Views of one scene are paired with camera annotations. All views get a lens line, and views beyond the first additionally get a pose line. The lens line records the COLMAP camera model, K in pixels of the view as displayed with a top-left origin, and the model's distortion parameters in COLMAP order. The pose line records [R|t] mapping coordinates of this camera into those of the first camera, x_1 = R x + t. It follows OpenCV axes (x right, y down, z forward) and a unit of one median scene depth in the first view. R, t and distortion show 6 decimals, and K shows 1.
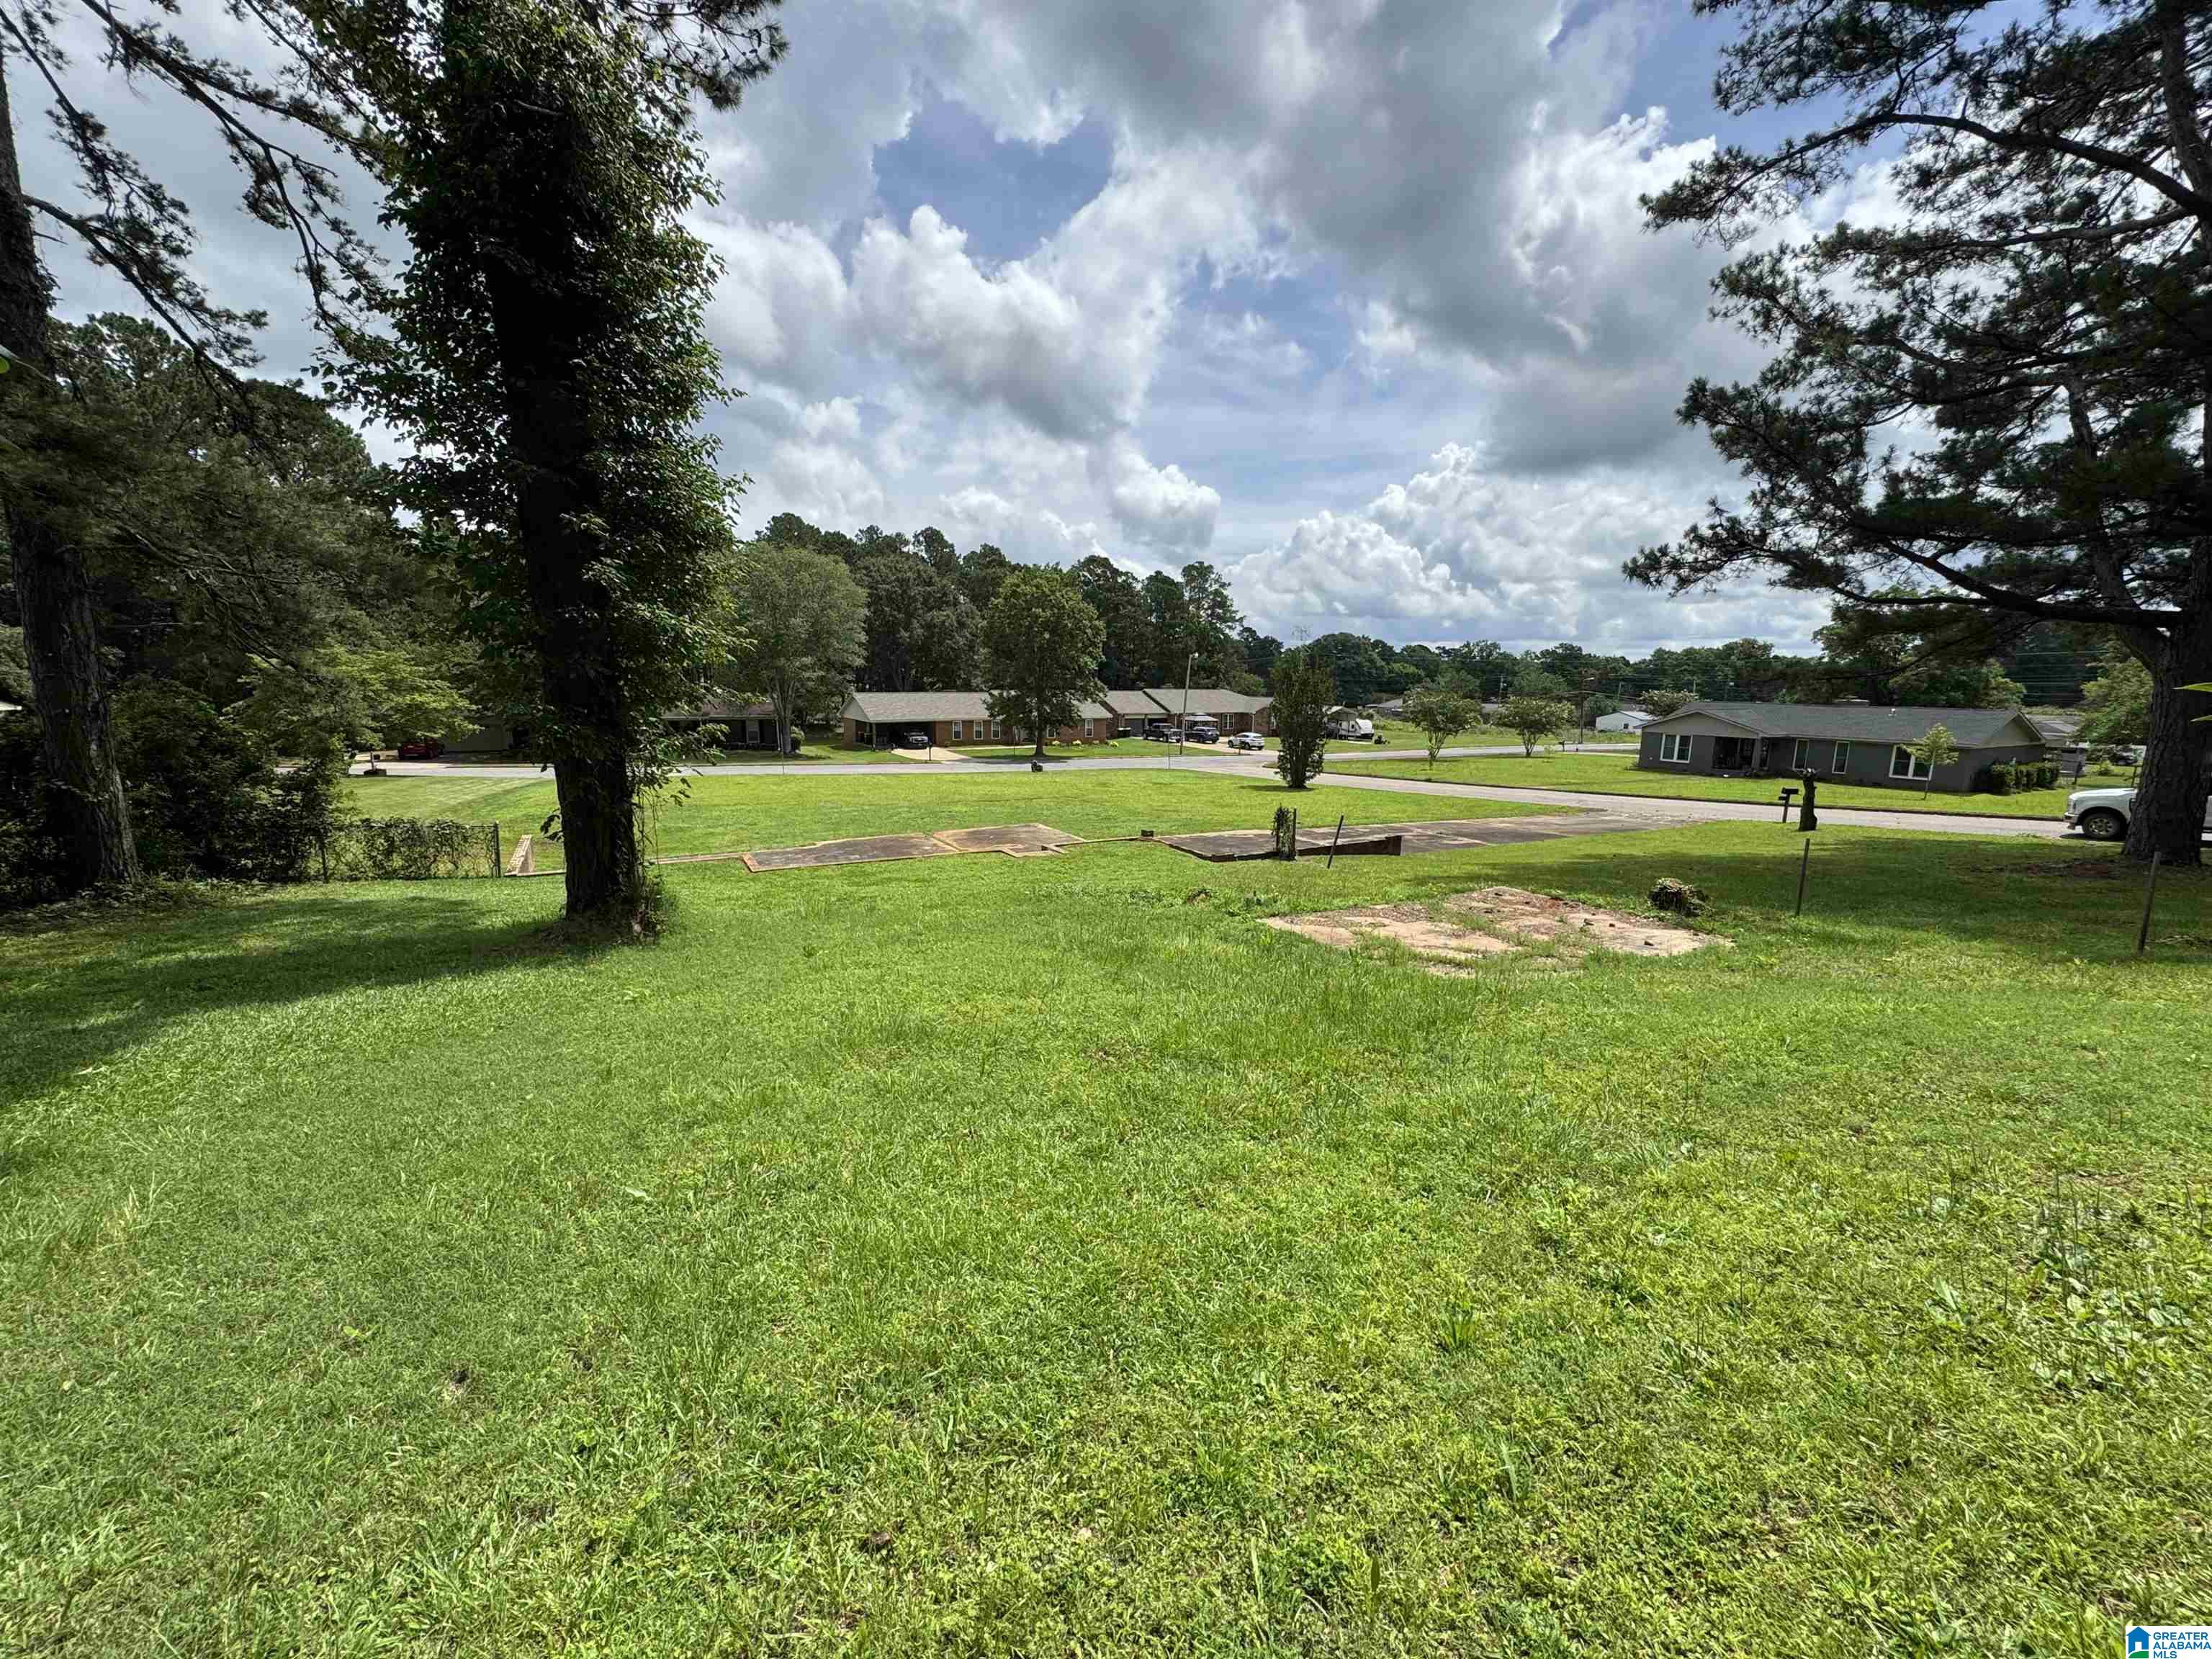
lens RADIAL K [[885.5, 0, 1100.1], [0, 885.5, 823.6], [0, 0, 1]] dist [-0.002275, 0.000555]
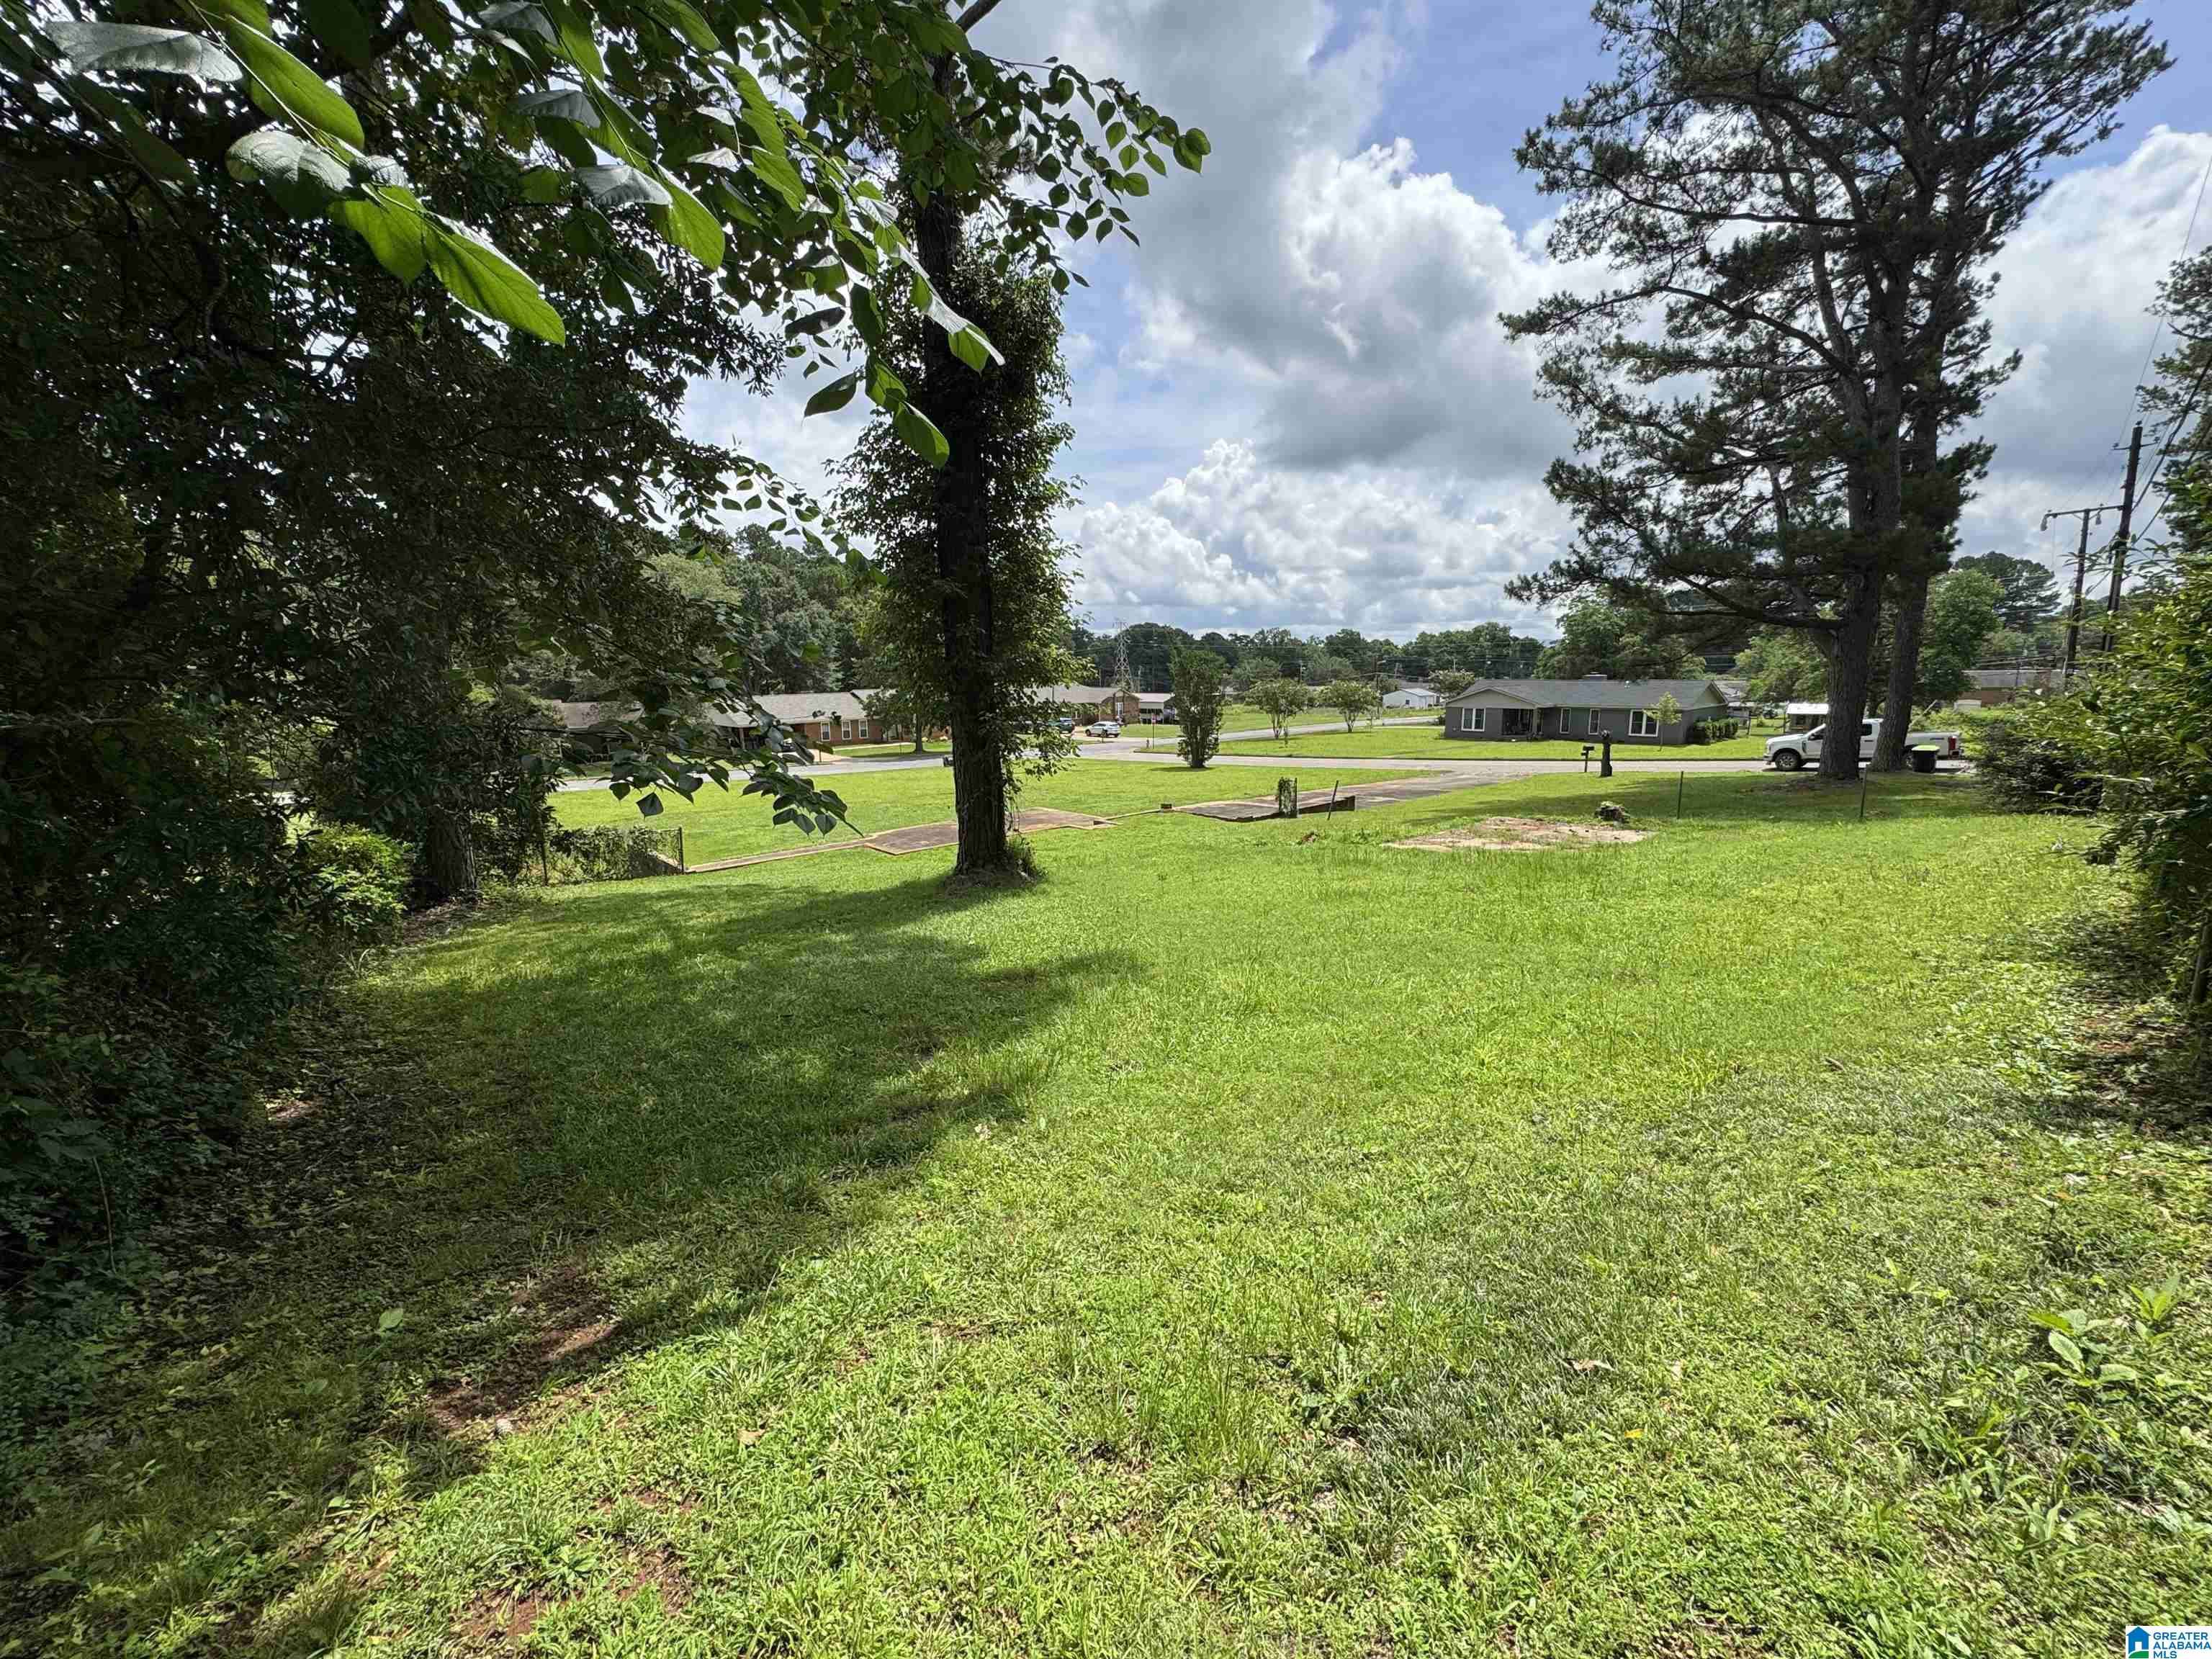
lens RADIAL K [[885.5, 0, 1105.1], [0, 885.5, 827.6], [0, 0, 1]] dist [-0.002275, 0.000555]
pose [[0.973810, -0.067340, 0.217162, -0.146753], [0.064198, 0.997706, 0.021498, 0.004199], [-0.218111, -0.006994, 0.975899, -0.089634]]
